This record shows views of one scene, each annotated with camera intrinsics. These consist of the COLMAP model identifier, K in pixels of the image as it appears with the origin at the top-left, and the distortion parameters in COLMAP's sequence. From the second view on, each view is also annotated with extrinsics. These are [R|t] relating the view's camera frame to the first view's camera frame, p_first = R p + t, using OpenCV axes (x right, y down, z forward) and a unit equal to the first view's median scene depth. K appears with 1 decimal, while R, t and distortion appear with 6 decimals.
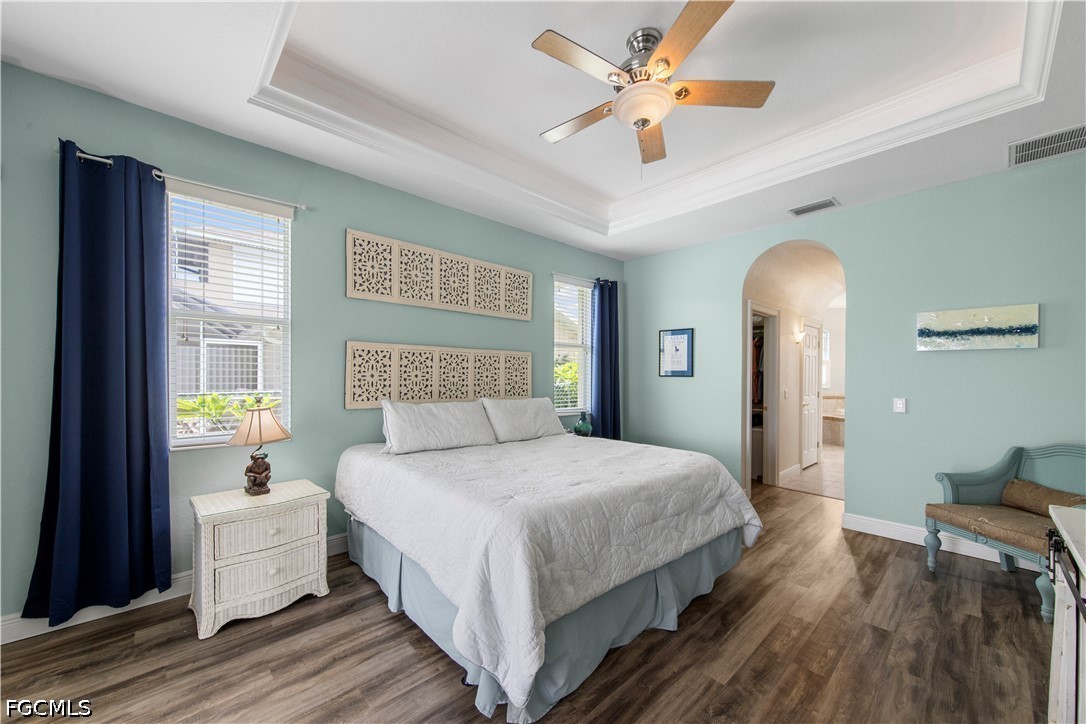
lens RADIAL K [[406.6, 0, 543.0], [0, 406.6, 372.4], [0, 0, 1]] dist [0.002866, 0.000708]
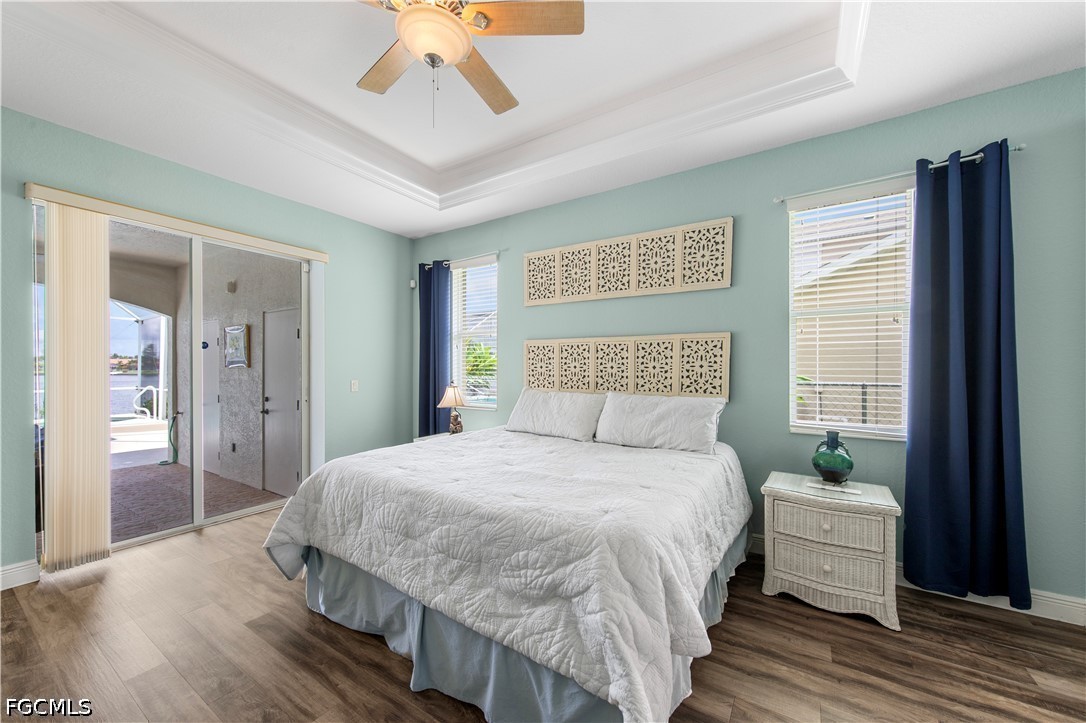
lens RADIAL K [[406.6, 0, 542.9], [0, 406.6, 367.6], [0, 0, 1]] dist [0.002866, 0.000708]
pose [[0.250242, -0.003372, -0.968177, 0.652053], [0.010026, 0.999949, -0.000891, 0.009912], [0.968131, -0.009484, 0.250263, 0.597661]]
